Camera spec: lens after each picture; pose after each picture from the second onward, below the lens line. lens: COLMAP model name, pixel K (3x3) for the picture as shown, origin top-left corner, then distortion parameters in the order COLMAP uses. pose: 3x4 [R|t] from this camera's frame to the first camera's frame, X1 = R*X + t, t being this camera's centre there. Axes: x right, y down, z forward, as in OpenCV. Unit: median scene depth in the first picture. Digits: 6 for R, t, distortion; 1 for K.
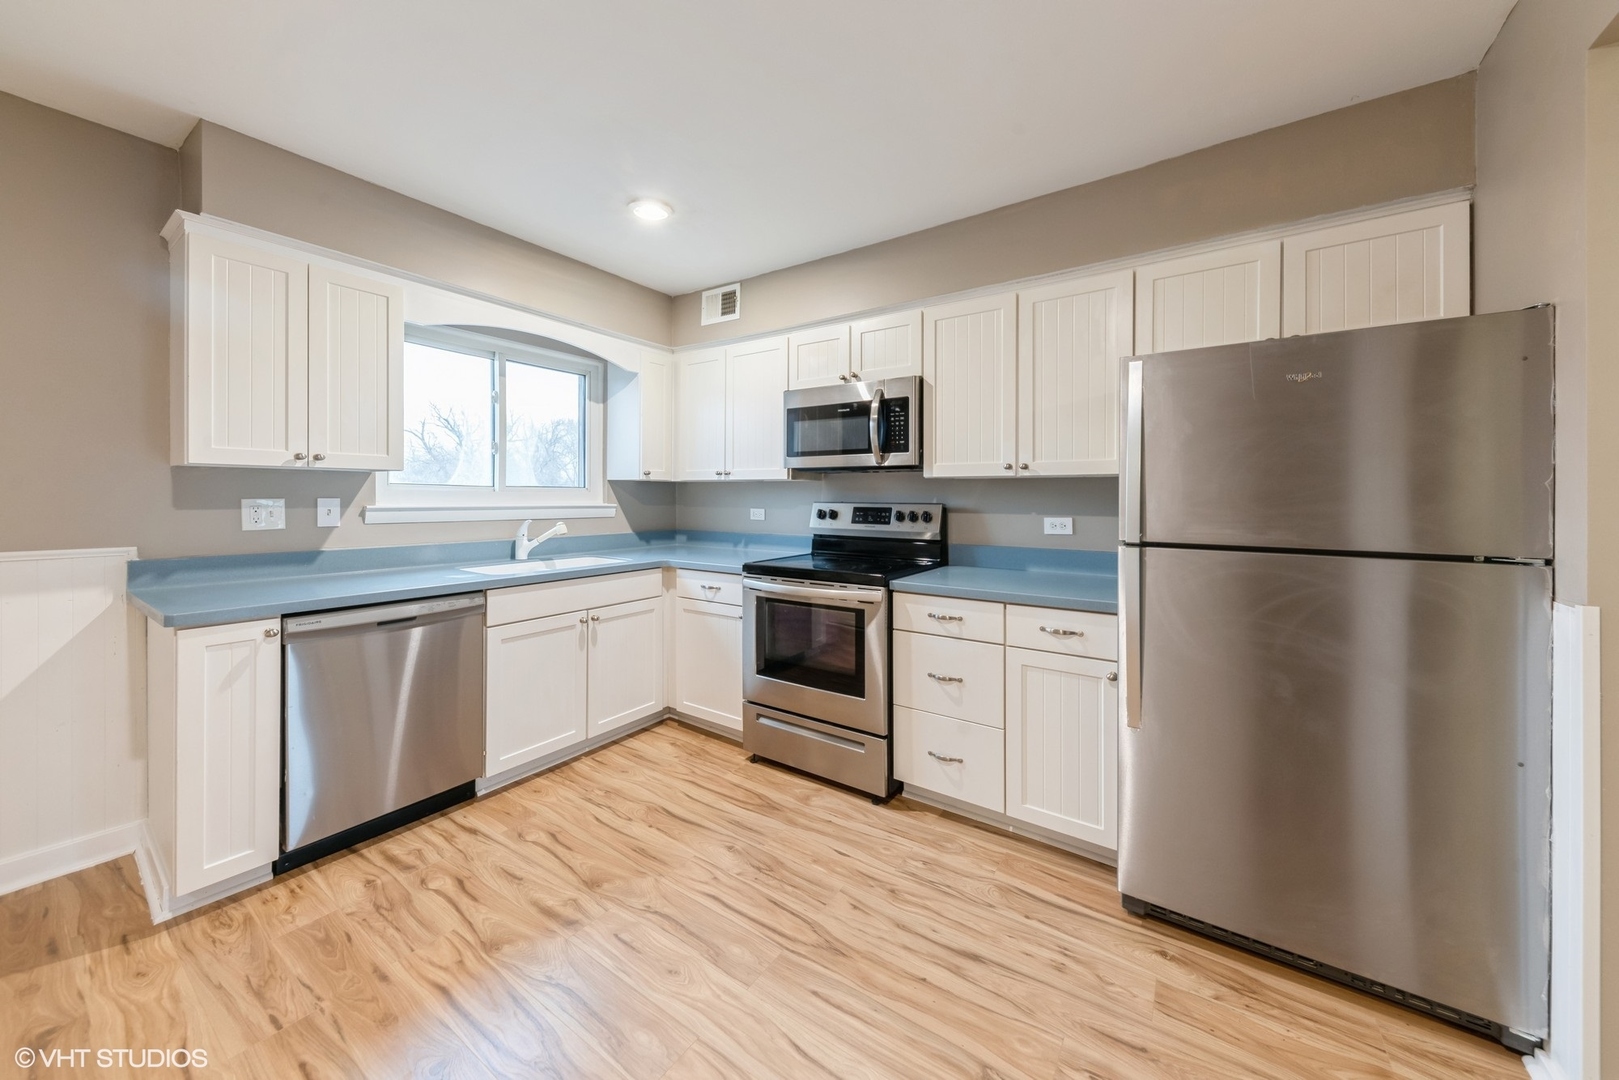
lens RADIAL K [[571.2, 0, 840.4], [0, 571.2, 493.9], [0, 0, 1]] dist [0.008556, -0.001895]
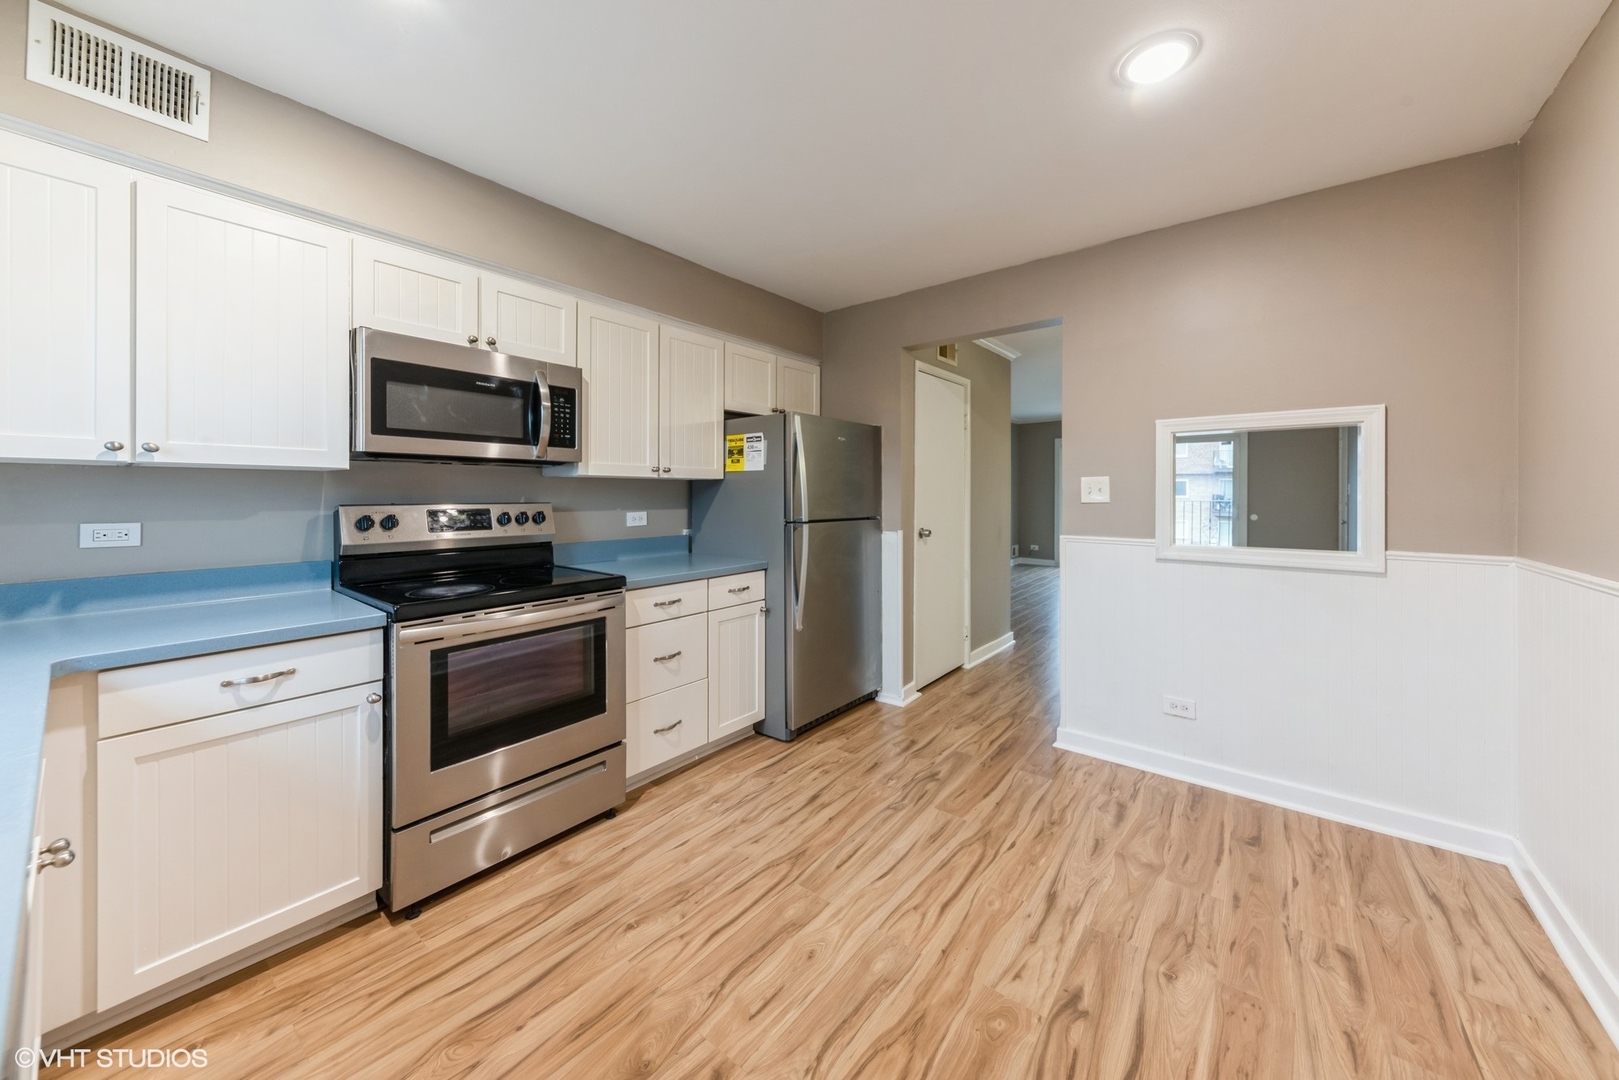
lens RADIAL K [[571.2, 0, 796.9], [0, 571.2, 492.6], [0, 0, 1]] dist [0.008556, -0.001895]
pose [[0.108112, -0.003148, 0.994134, -0.939683], [-0.004313, 0.999984, 0.003636, -0.006221], [-0.994129, -0.004681, 0.108097, 0.650094]]
